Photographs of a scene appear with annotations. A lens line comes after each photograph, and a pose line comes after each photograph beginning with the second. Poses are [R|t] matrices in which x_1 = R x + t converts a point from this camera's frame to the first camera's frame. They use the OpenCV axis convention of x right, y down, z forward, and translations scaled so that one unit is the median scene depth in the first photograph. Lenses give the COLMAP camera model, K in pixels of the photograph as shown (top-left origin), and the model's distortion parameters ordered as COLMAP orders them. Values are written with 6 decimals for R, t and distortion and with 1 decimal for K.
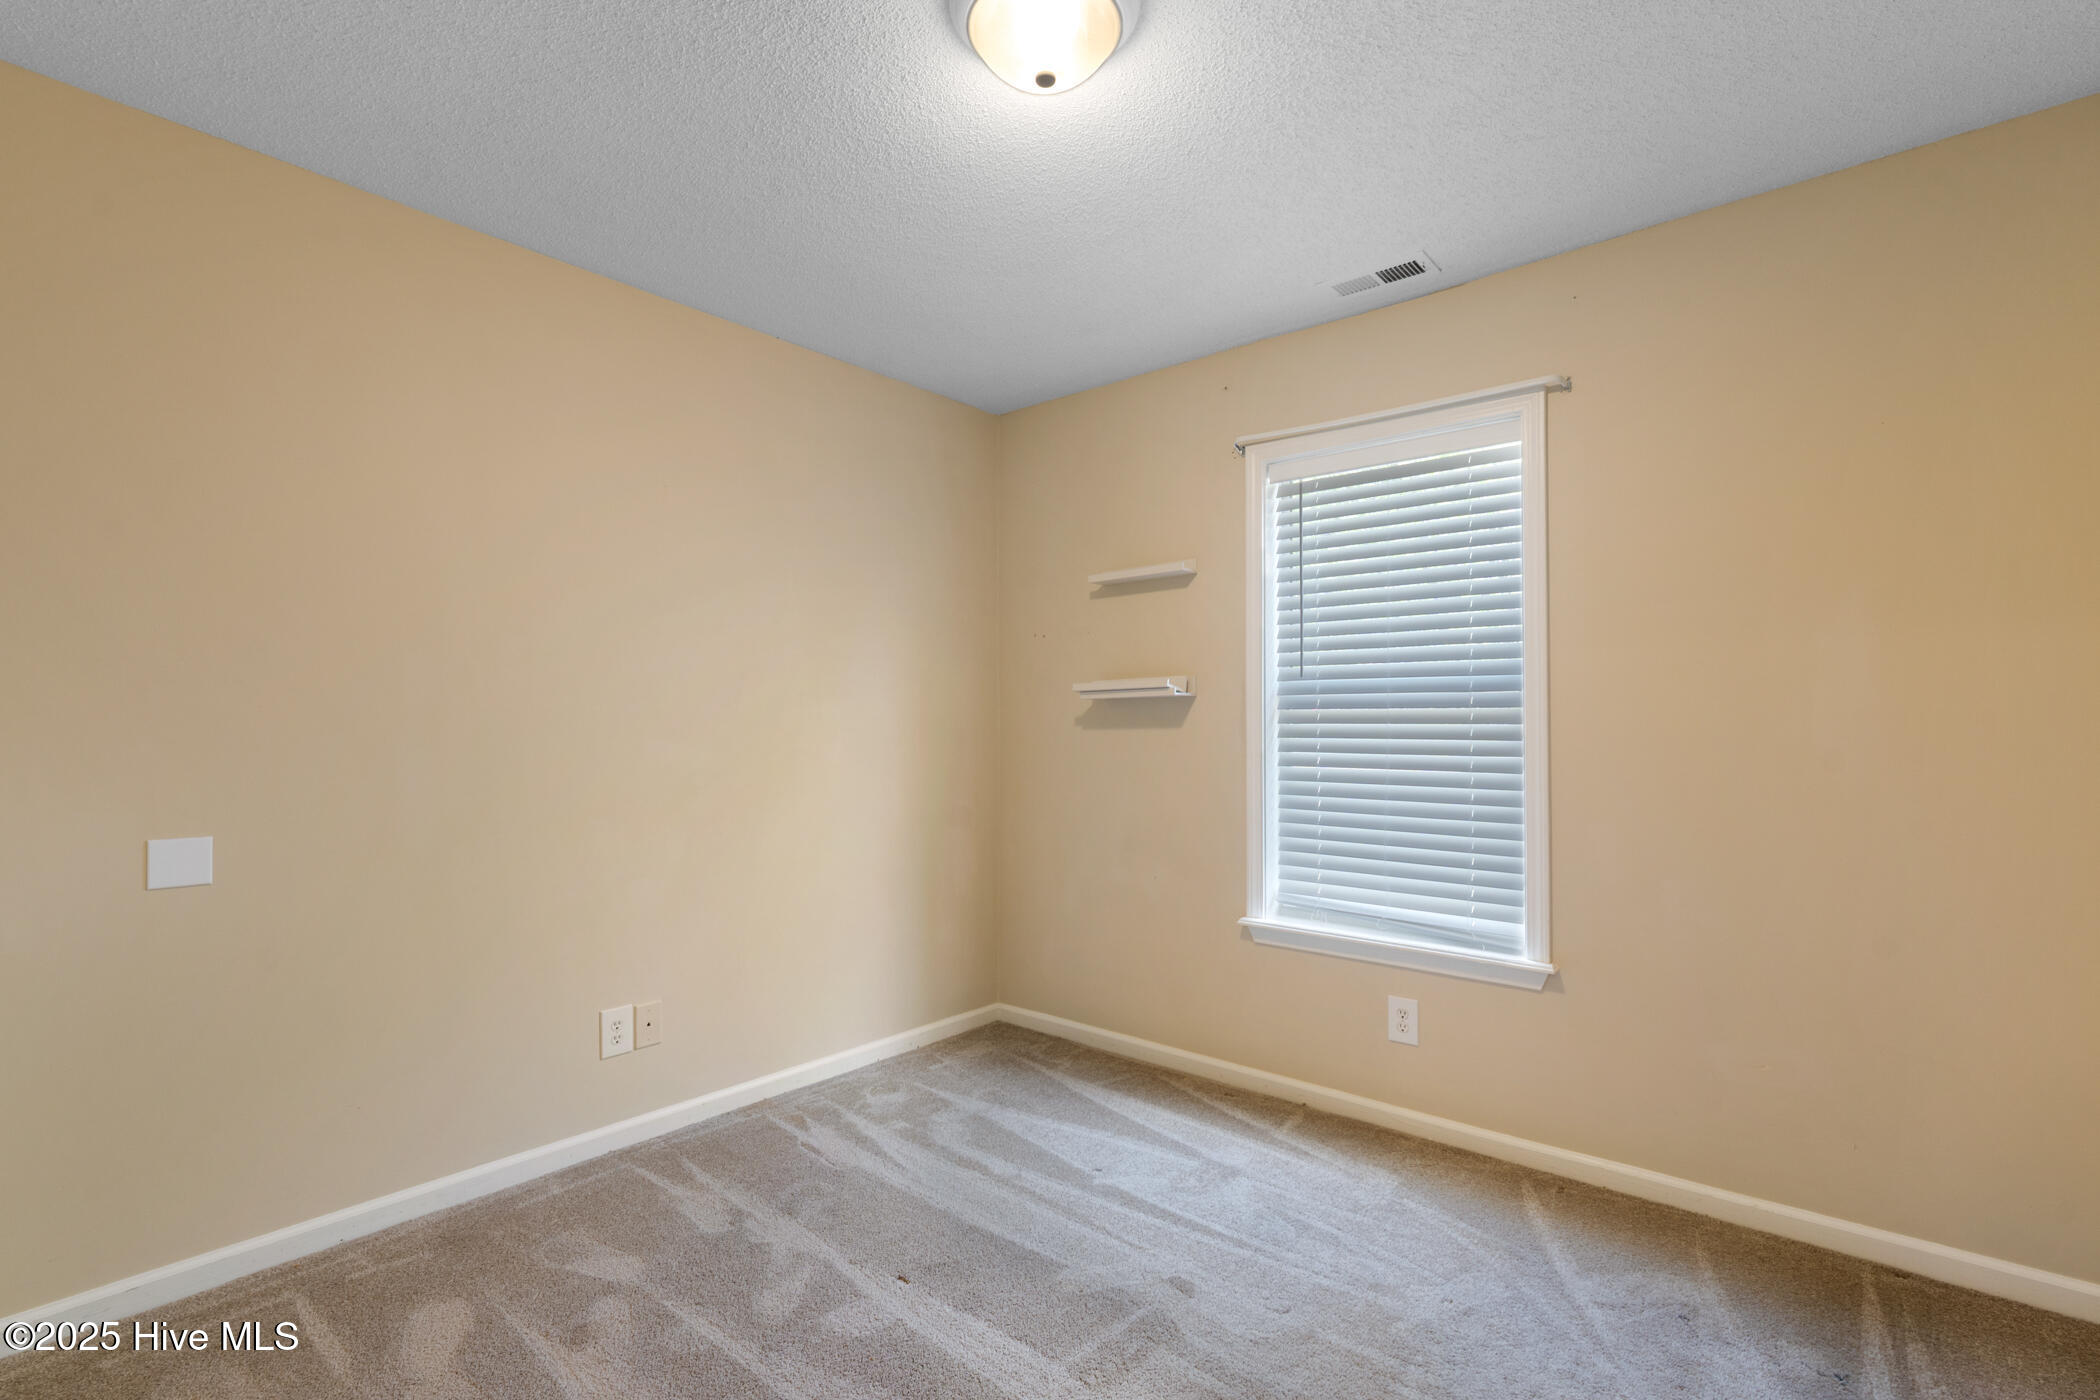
lens RADIAL K [[966.5, 0, 1058.6], [0, 966.5, 718.4], [0, 0, 1]] dist [-0.004245, 0.000252]
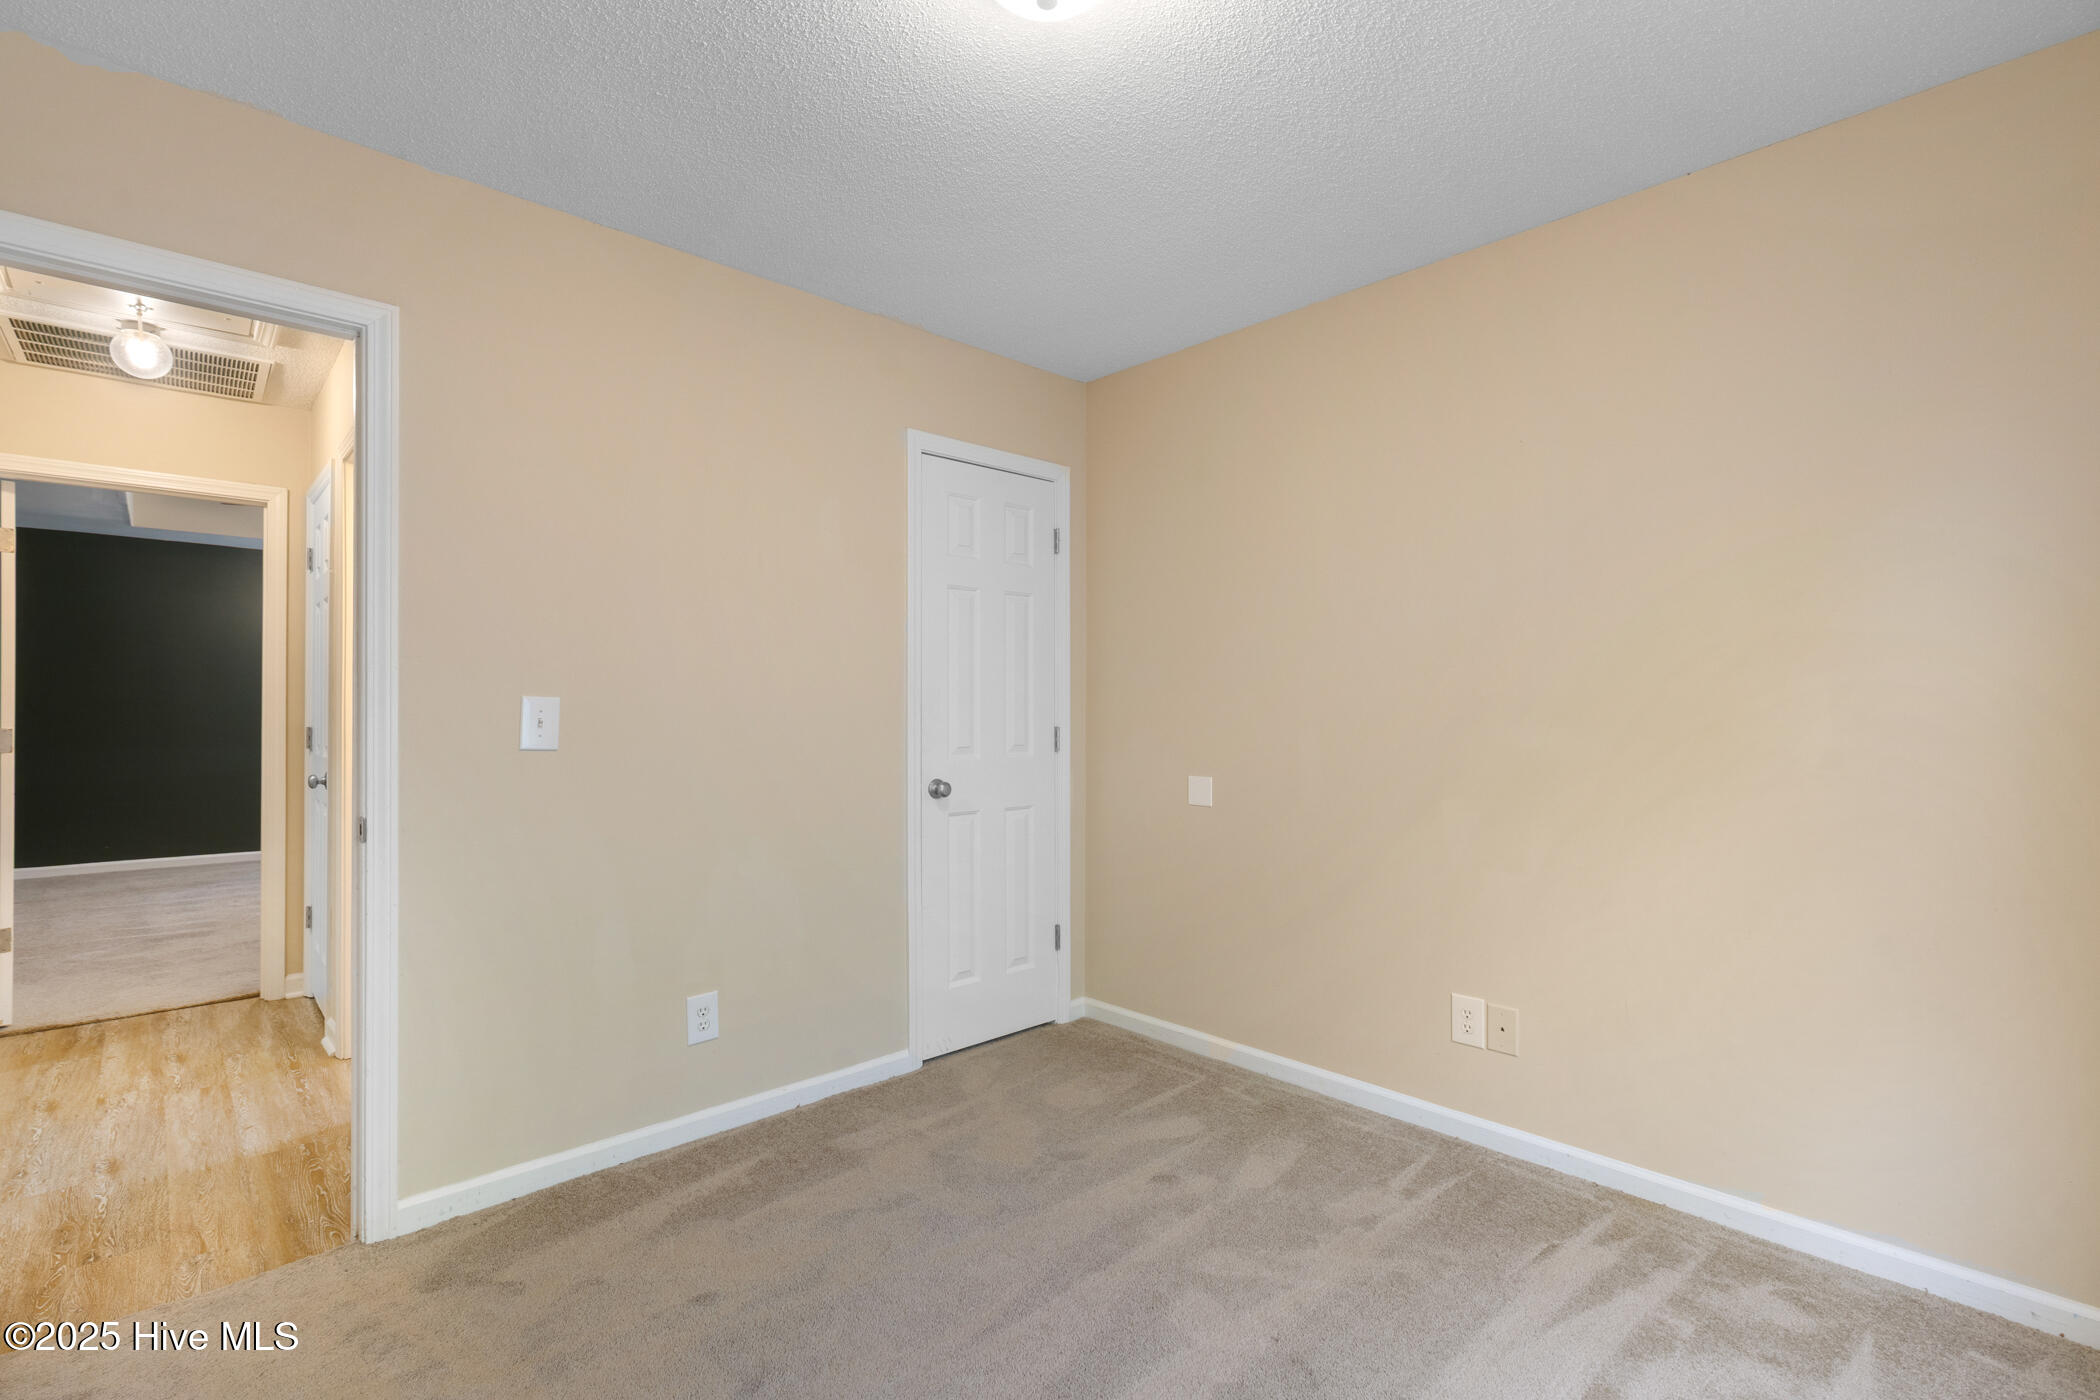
lens RADIAL K [[966.5, 0, 1058.6], [0, 966.5, 718.4], [0, 0, 1]] dist [-0.004245, 0.000252]
pose [[-0.120785, 0.009874, -0.992630, 0.611723], [0.006418, 0.999937, 0.009165, 0.007371], [0.992658, -0.005264, -0.120840, 0.776626]]
